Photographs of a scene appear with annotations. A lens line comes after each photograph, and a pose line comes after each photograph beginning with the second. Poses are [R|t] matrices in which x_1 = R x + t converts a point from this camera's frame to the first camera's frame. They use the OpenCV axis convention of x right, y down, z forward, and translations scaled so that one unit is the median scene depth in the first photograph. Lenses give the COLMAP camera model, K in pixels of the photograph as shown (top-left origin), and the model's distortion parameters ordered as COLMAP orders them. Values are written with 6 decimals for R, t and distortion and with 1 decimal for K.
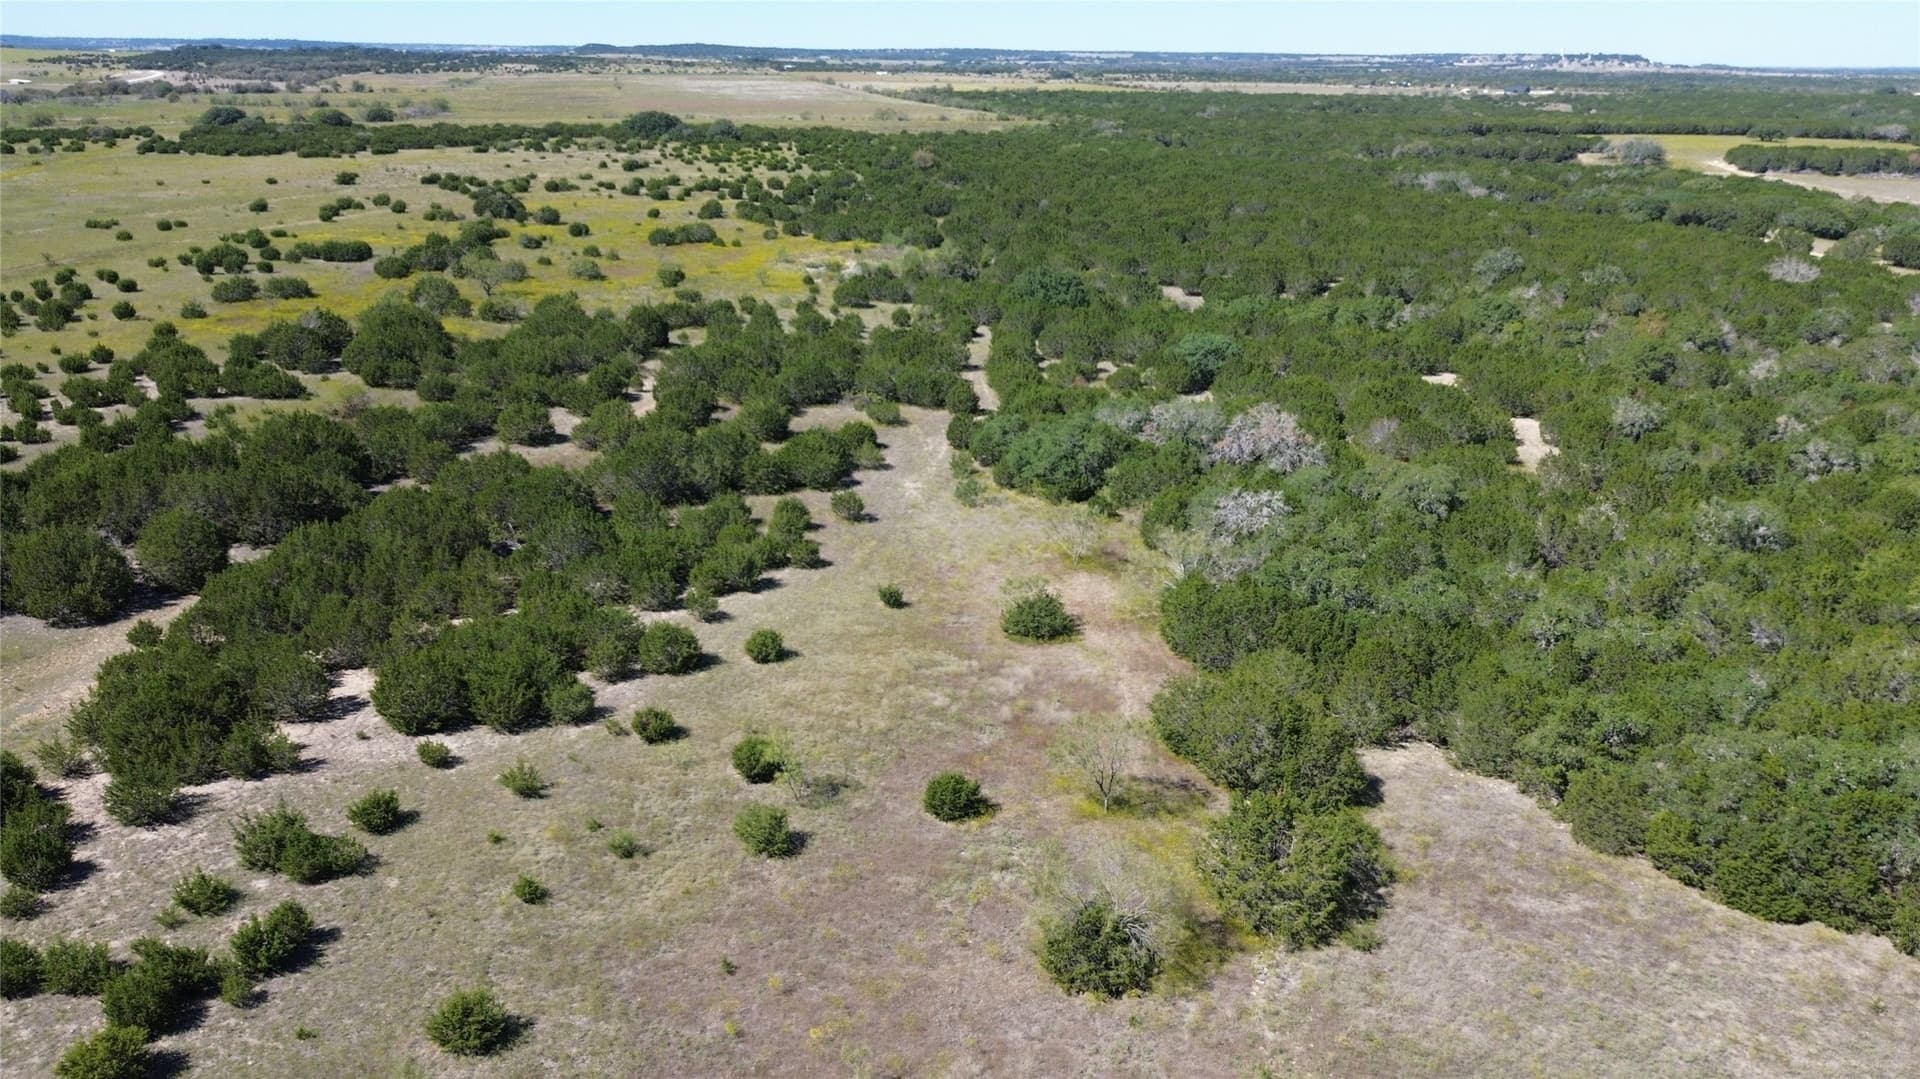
lens RADIAL K [[1366.0, 0, 958.3], [0, 1366.0, 528.3], [0, 0, 1]] dist [0.073707, -0.072799]
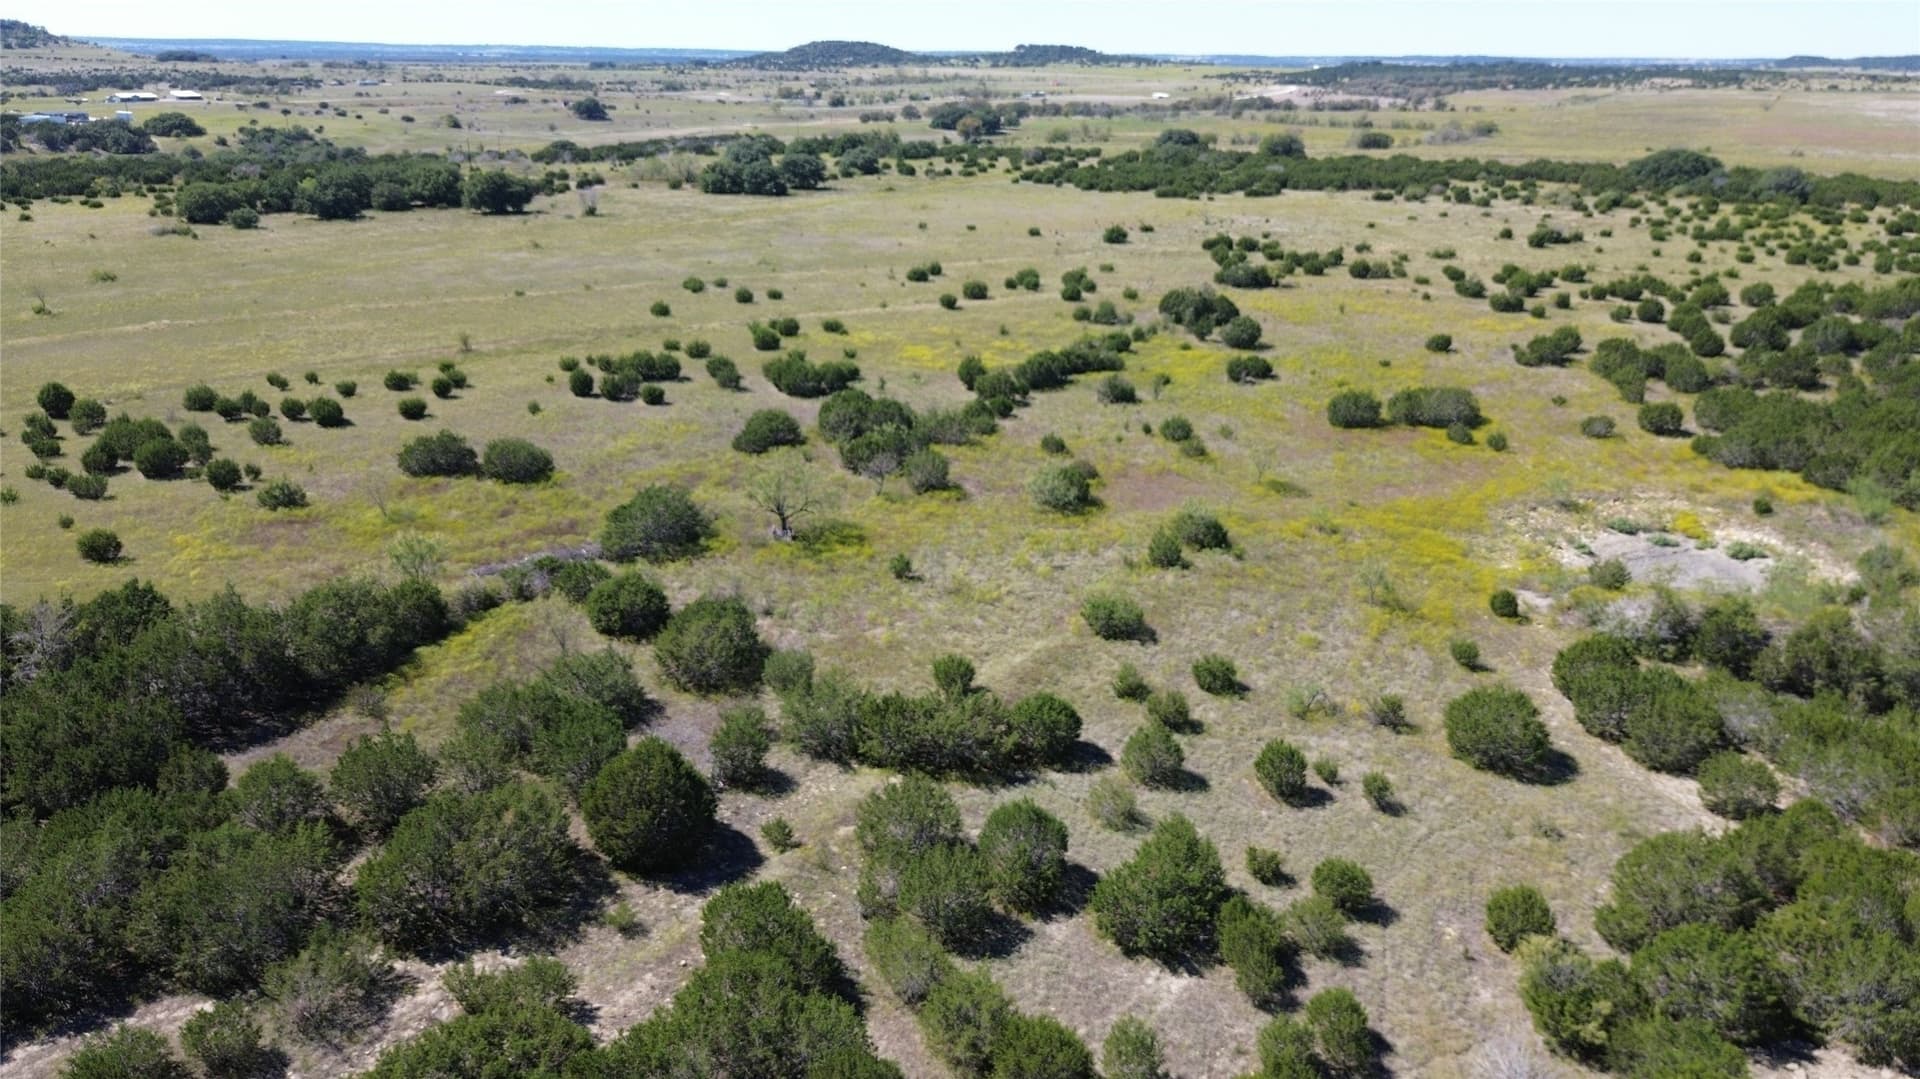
lens RADIAL K [[1366.0, 0, 955.5], [0, 1366.0, 541.0], [0, 0, 1]] dist [0.073707, -0.072799]
pose [[0.714769, 0.232505, -0.659580, 0.009626], [-0.233388, 0.968354, 0.088433, -0.044556], [0.659268, 0.090729, 0.746414, 0.129979]]
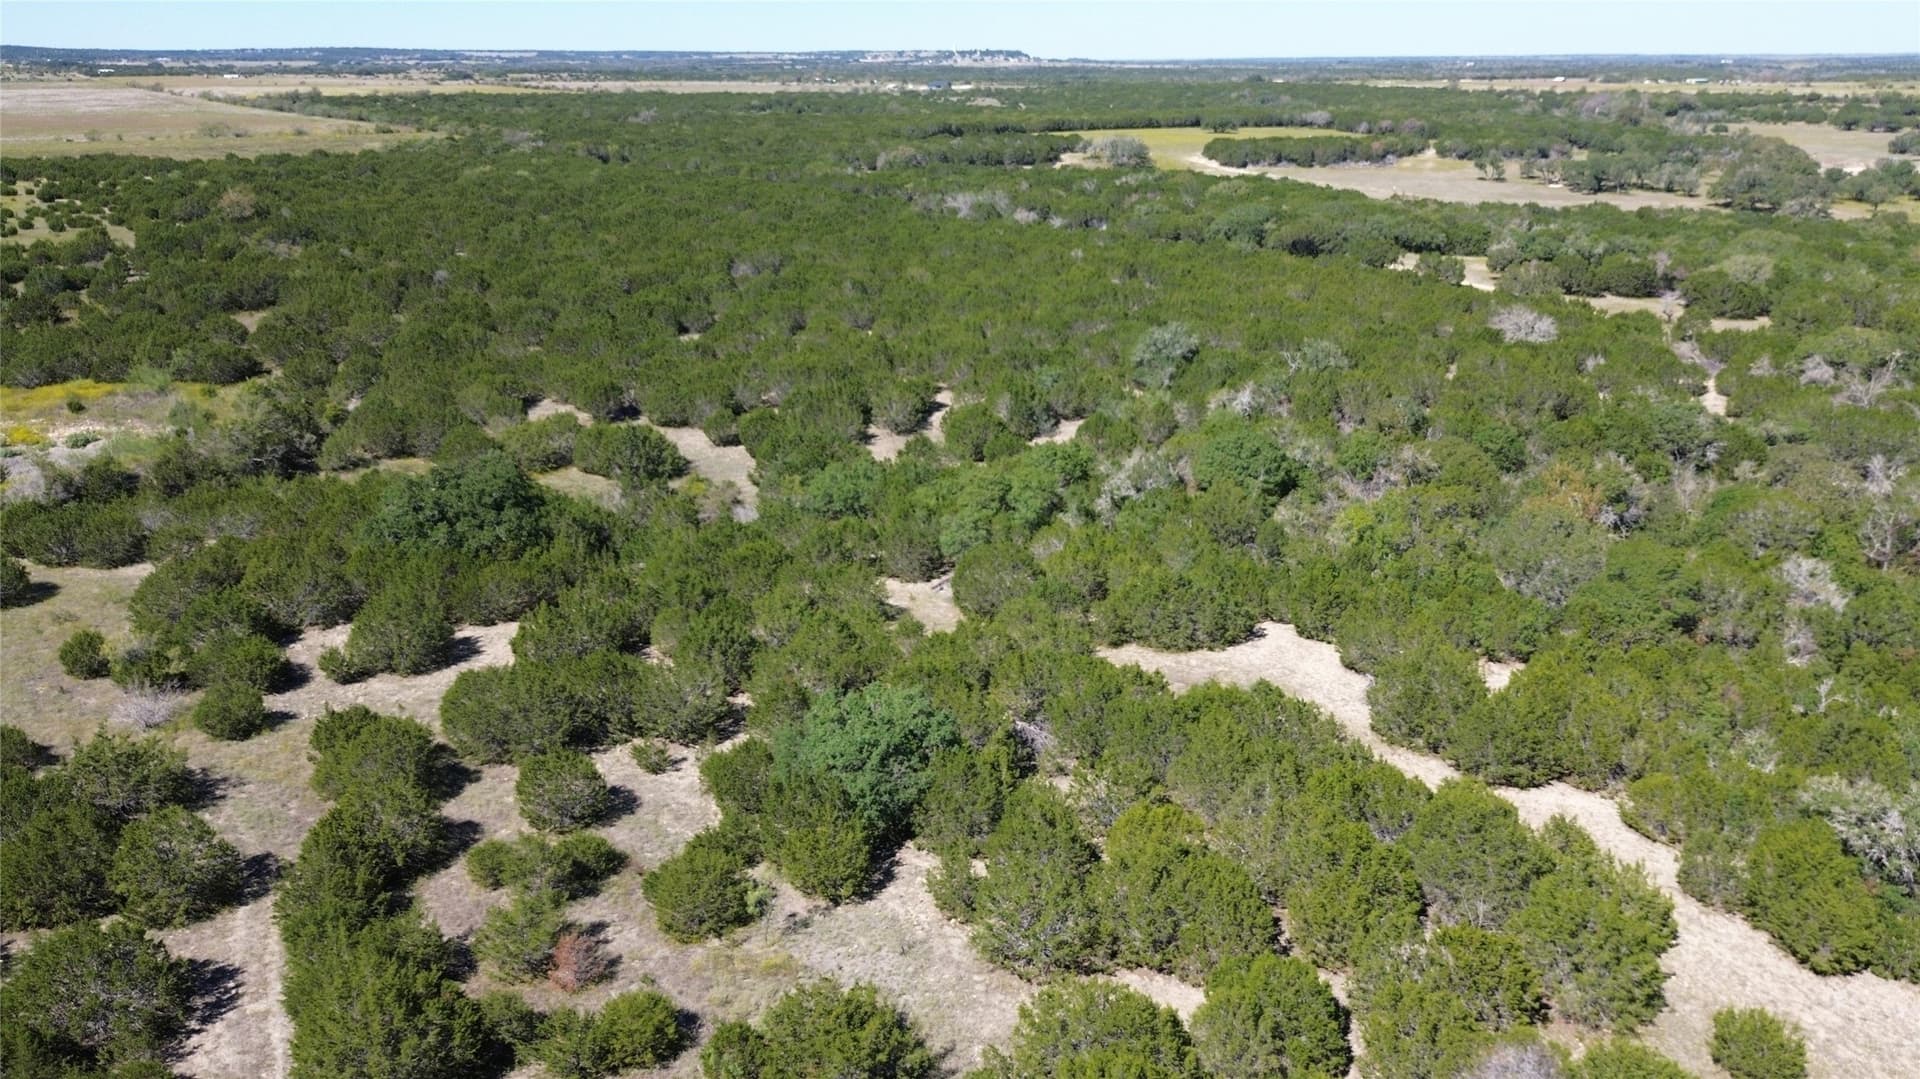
lens RADIAL K [[1366.0, 0, 950.0], [0, 1366.0, 534.1], [0, 0, 1]] dist [0.073707, -0.072799]
pose [[0.922906, -0.142241, 0.357788, 0.010242], [0.140565, 0.989591, 0.030834, -0.031571], [-0.358450, 0.021836, 0.933294, 0.096844]]
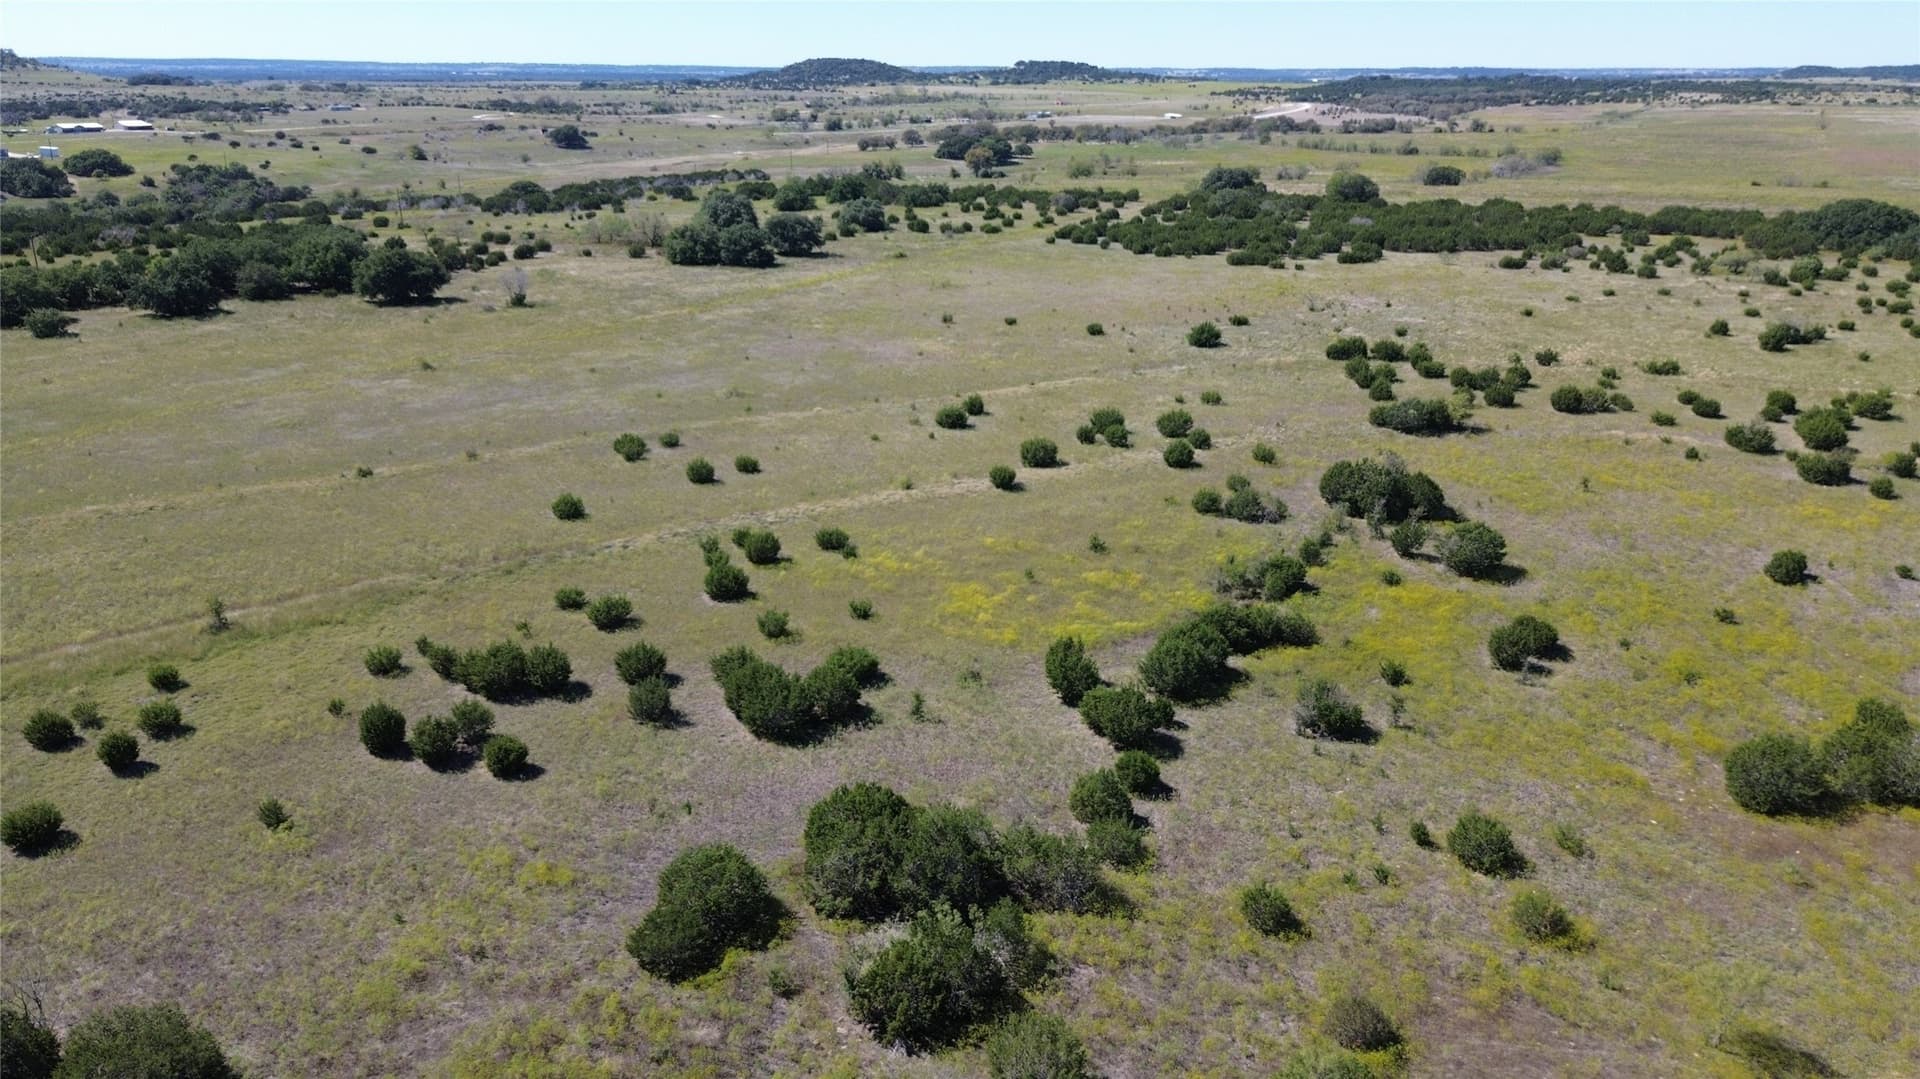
lens RADIAL K [[1366.0, 0, 958.2], [0, 1366.0, 544.3], [0, 0, 1]] dist [0.073707, -0.072799]
pose [[0.718255, 0.222383, -0.659284, -0.040189], [-0.226420, 0.970677, 0.080747, -0.062558], [0.657909, 0.091278, 0.747546, 0.169252]]
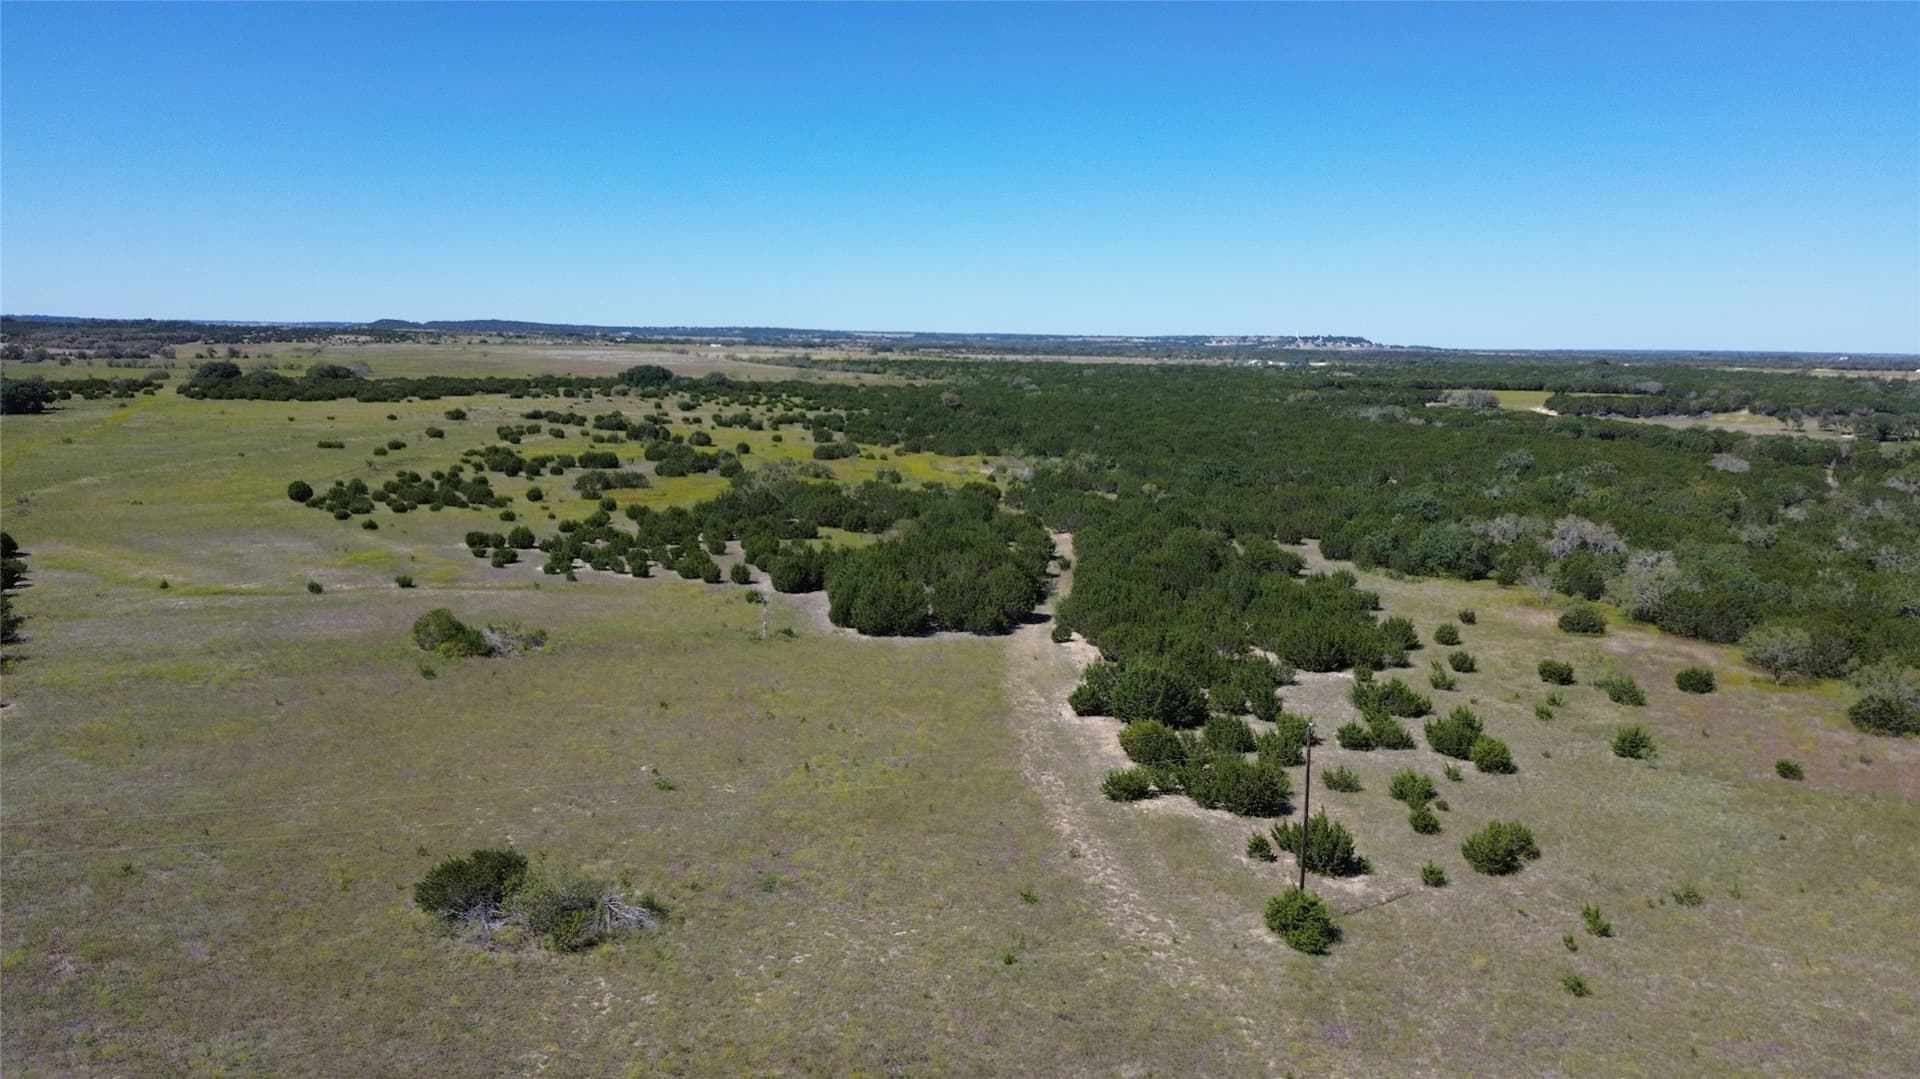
lens RADIAL K [[1358.2, 0, 947.0], [0, 1358.2, 531.6], [0, 0, 1]] dist [0.081373, -0.072581]
pose [[0.987966, -0.017757, 0.153646, -0.074864], [0.046131, 0.982005, -0.183136, 0.018708], [-0.147630, 0.188020, 0.971007, -0.033582]]
